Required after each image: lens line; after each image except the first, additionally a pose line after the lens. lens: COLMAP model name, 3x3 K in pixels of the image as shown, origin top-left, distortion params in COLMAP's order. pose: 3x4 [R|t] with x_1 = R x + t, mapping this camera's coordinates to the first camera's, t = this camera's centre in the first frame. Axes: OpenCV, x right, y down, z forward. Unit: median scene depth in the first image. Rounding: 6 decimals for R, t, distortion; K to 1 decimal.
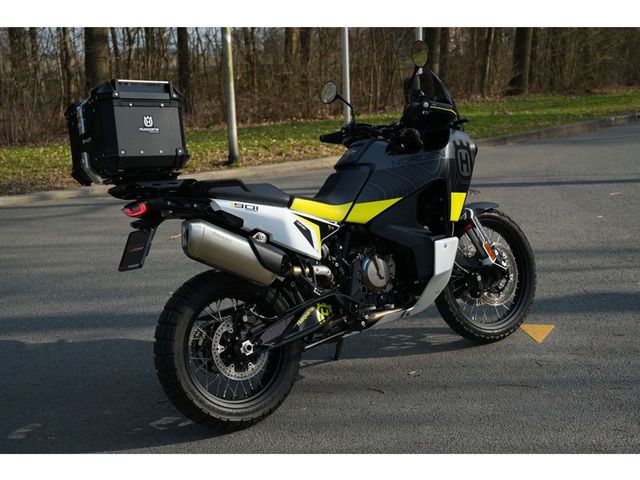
lens RADIAL K [[908.9, 0, 321.1], [0, 908.9, 237.1], [0, 0, 1]] dist [-0.092099, 1.009798]
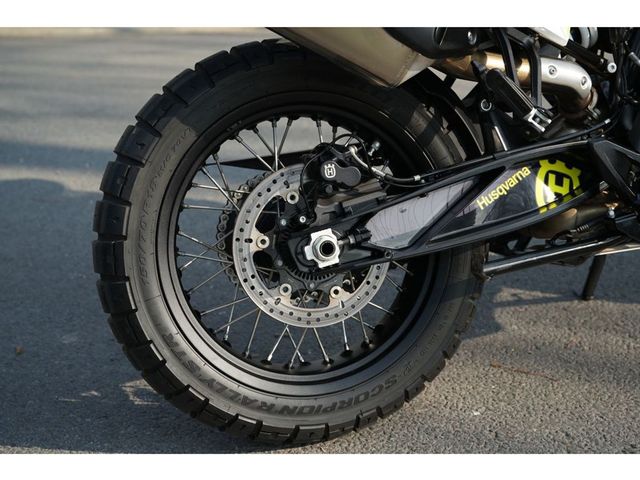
lens RADIAL K [[908.9, 0, 321.1], [0, 908.9, 237.1], [0, 0, 1]] dist [-0.092099, 1.009798]
pose [[0.944501, 0.135083, -0.299452, 0.028699], [-0.097455, 0.985726, 0.137281, 0.063809], [0.313722, -0.100479, 0.944184, 0.623090]]
